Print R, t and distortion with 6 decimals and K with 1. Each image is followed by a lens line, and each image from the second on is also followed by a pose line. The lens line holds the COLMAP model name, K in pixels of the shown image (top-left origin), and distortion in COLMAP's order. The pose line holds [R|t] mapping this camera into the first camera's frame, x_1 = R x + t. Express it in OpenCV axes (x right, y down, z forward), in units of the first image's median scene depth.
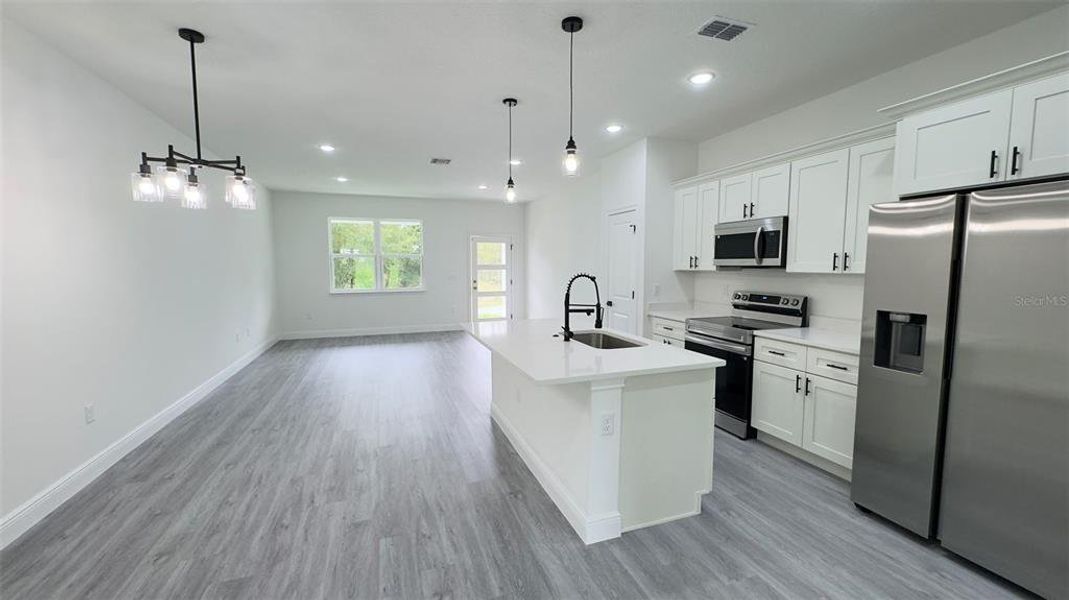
lens RADIAL K [[426.4, 0, 536.7], [0, 426.4, 299.7], [0, 0, 1]] dist [-0.000264, -0.000117]
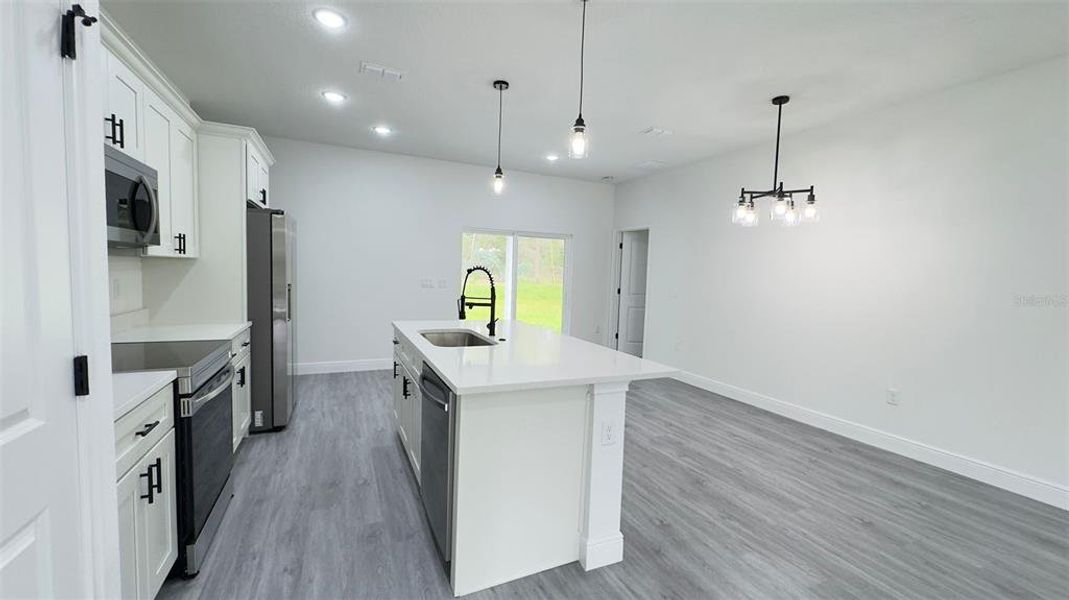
lens RADIAL K [[426.4, 0, 536.7], [0, 426.4, 299.7], [0, 0, 1]] dist [-0.000264, -0.000117]
pose [[-0.995425, -0.025387, -0.092114, 0.056349], [-0.039041, 0.987975, 0.149600, -0.125244], [0.087208, 0.152512, -0.984446, 1.803597]]
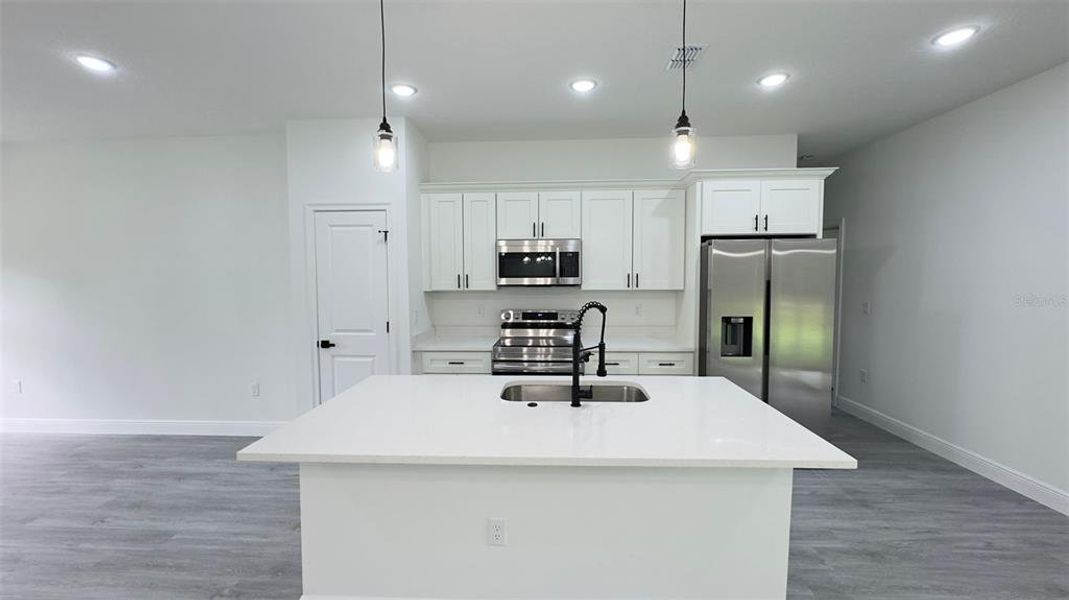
lens RADIAL K [[426.4, 0, 536.7], [0, 426.4, 299.7], [0, 0, 1]] dist [-0.000264, -0.000117]
pose [[0.385502, -0.053335, 0.921164, -0.507343], [0.082067, 0.996353, 0.023343, -0.080032], [-0.919050, 0.066599, 0.388474, 0.725640]]
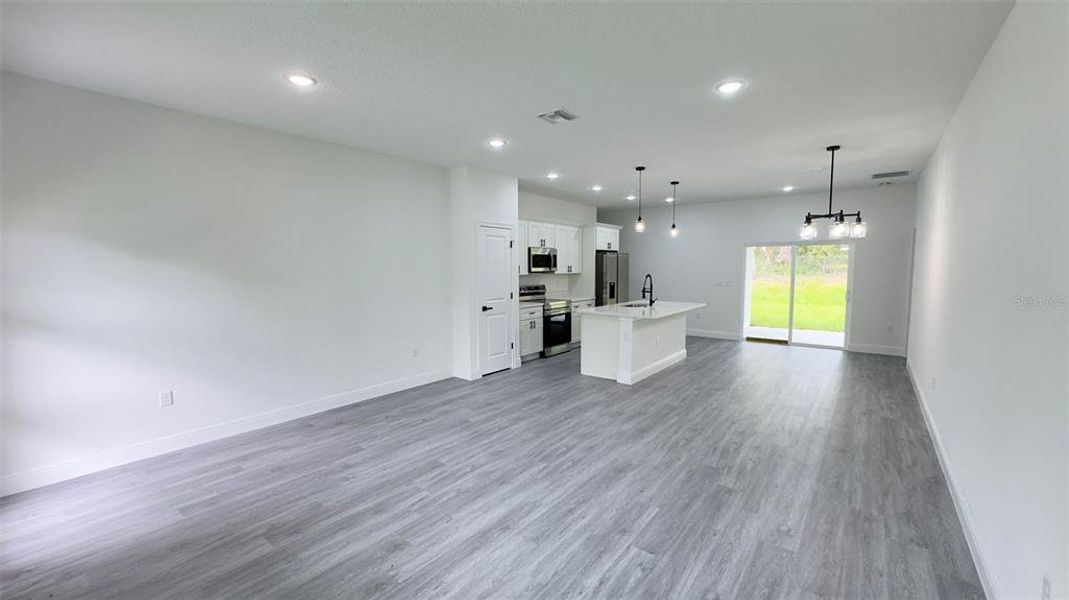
lens RADIAL K [[426.4, 0, 536.7], [0, 426.4, 299.7], [0, 0, 1]] dist [-0.000264, -0.000117]
pose [[-0.535271, -0.061735, 0.842421, -1.316862], [0.075909, 0.989775, 0.120765, -0.219573], [-0.841263, 0.128589, -0.525111, 2.401106]]
